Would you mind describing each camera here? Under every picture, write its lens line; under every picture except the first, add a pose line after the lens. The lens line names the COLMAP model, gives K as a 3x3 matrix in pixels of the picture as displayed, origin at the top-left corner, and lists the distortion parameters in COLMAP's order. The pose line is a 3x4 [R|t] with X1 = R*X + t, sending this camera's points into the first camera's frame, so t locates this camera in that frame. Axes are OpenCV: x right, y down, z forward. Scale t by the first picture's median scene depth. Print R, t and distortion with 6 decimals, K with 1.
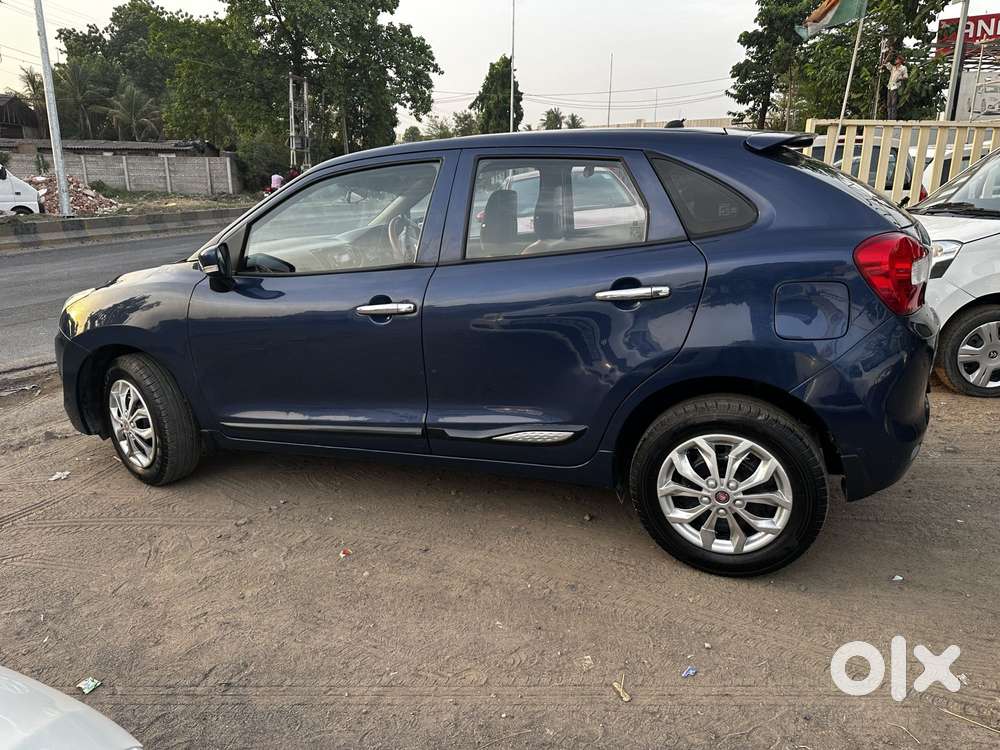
lens RADIAL K [[715.0, 0, 496.7], [0, 715.0, 376.0], [0, 0, 1]] dist [0.045654, -0.064322]
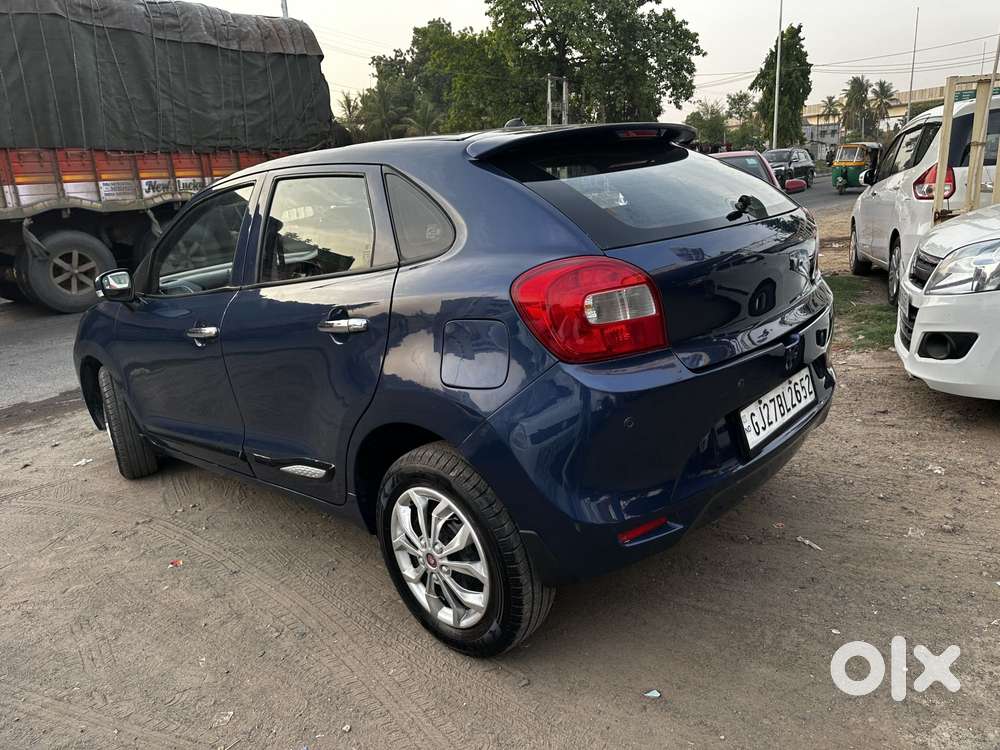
lens RADIAL K [[720.9, 0, 500.0], [0, 720.9, 375.0], [0, 0, 1]] dist [0.039662, -0.053770]
pose [[0.928626, 0.038475, -0.369016, 0.095676], [-0.035851, 0.999260, 0.013969, -0.009598], [0.369280, 0.000258, 0.929318, 0.029291]]
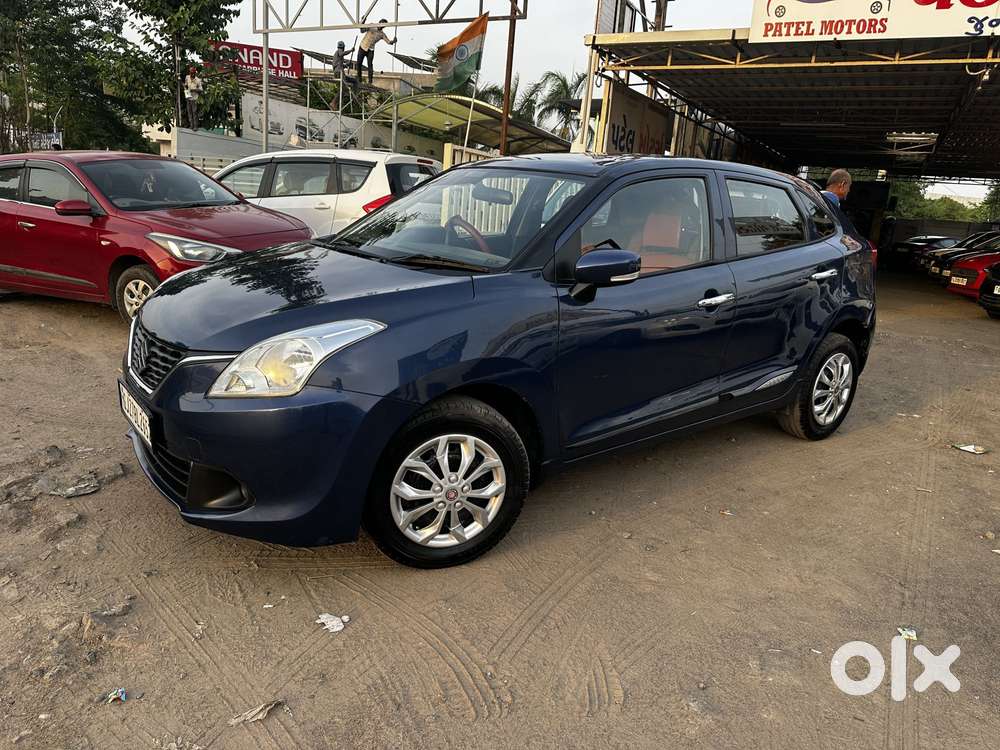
lens RADIAL K [[718.3, 0, 500.3], [0, 718.3, 380.1], [0, 0, 1]] dist [0.027398, -0.022913]
pose [[0.497304, -0.168819, 0.850993, -0.211620], [0.163531, 0.981543, 0.099153, -0.021700], [-0.852025, 0.089854, 0.515733, 0.107403]]
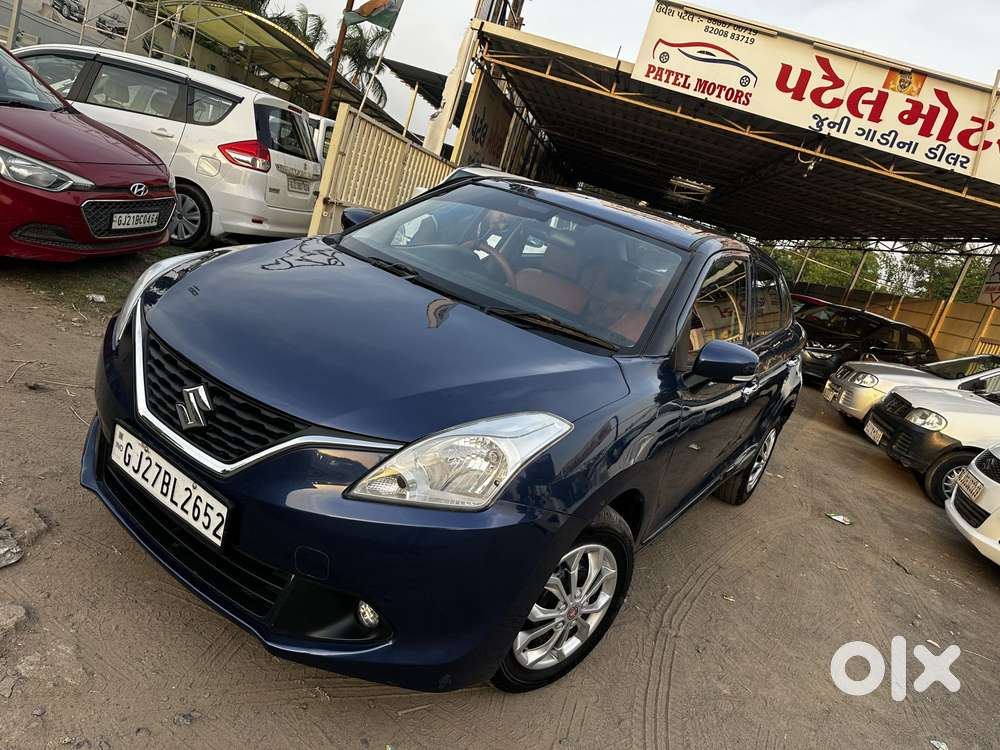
lens RADIAL K [[715.0, 0, 496.7], [0, 715.0, 376.0], [0, 0, 1]] dist [0.045654, -0.064322]
pose [[0.187386, -0.162962, 0.968674, -0.213412], [-0.026420, 0.984950, 0.170811, -0.047324], [-0.981931, -0.057600, 0.180260, 0.184618]]
